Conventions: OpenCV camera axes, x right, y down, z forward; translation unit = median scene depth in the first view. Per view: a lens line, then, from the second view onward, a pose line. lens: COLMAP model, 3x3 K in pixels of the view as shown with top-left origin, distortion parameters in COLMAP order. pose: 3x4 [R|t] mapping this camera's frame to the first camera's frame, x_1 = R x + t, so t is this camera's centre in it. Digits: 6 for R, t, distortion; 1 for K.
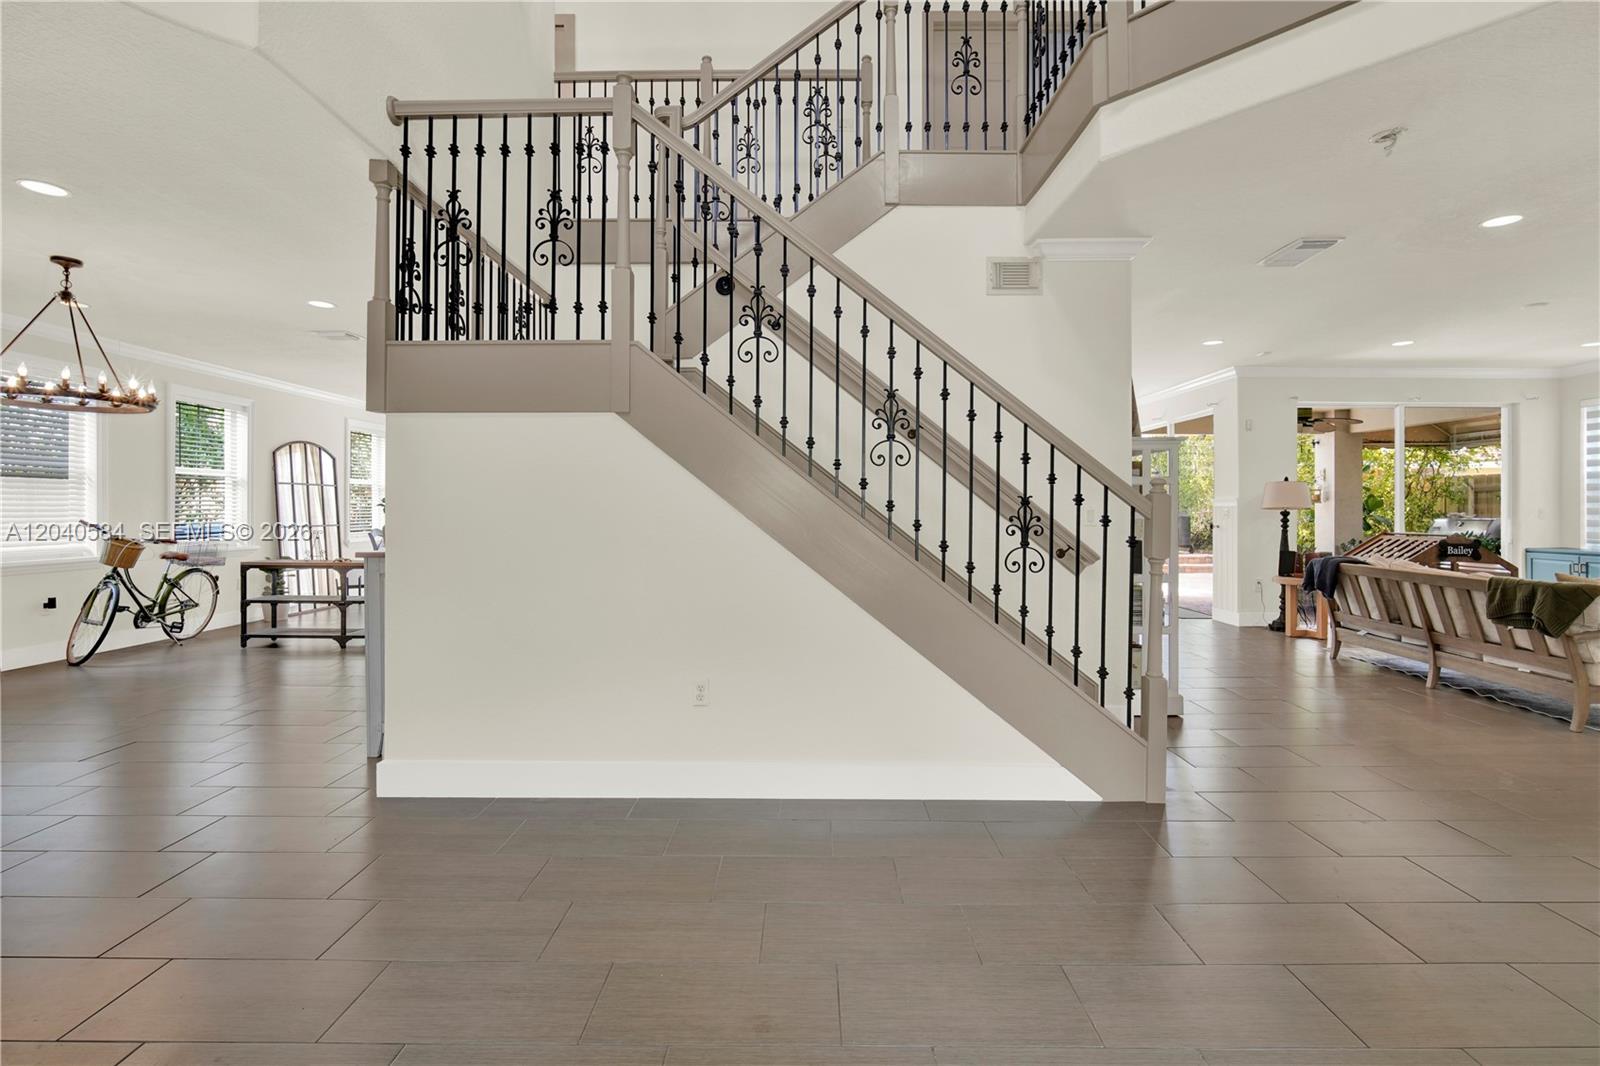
lens RADIAL K [[723.2, 0, 814.3], [0, 723.2, 510.9], [0, 0, 1]] dist [-0.003705, 0.000194]
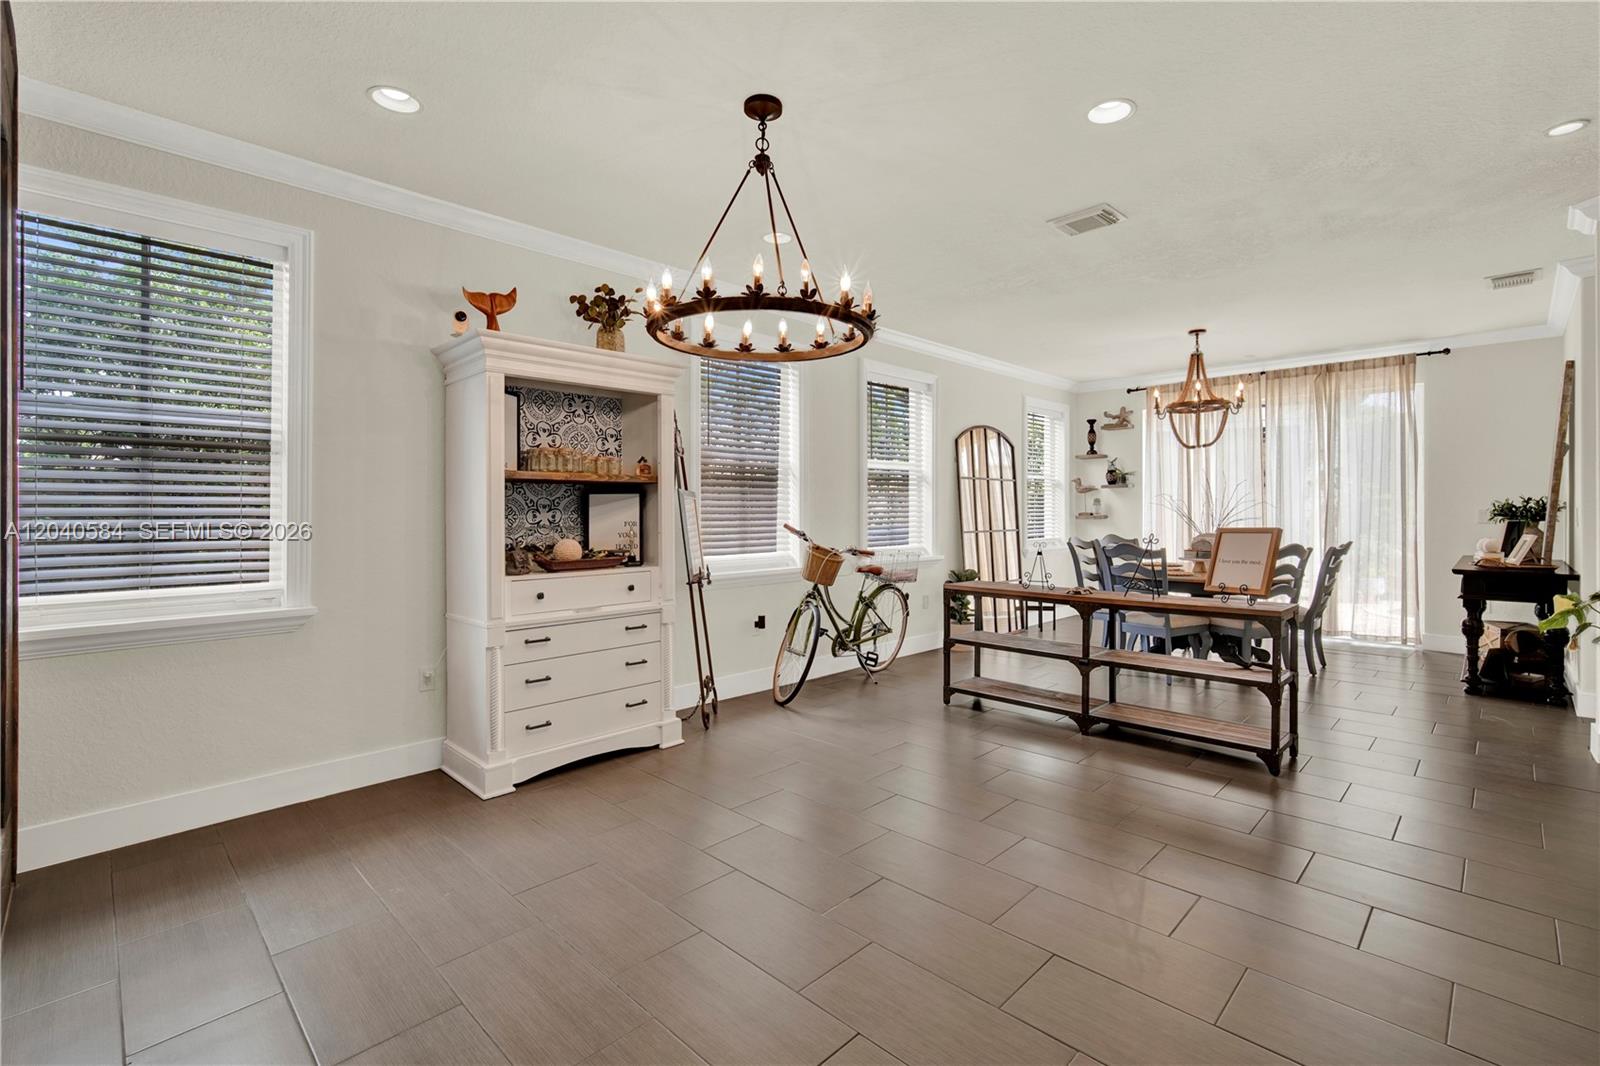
lens RADIAL K [[734.4, 0, 821.9], [0, 734.4, 526.0], [0, 0, 1]] dist [0.013171, 0.000000]
pose [[0.729308, 0.012293, -0.684075, -0.381670], [0.000898, 0.999820, 0.018925, -0.000375], [0.684185, -0.014417, 0.729166, 0.384423]]
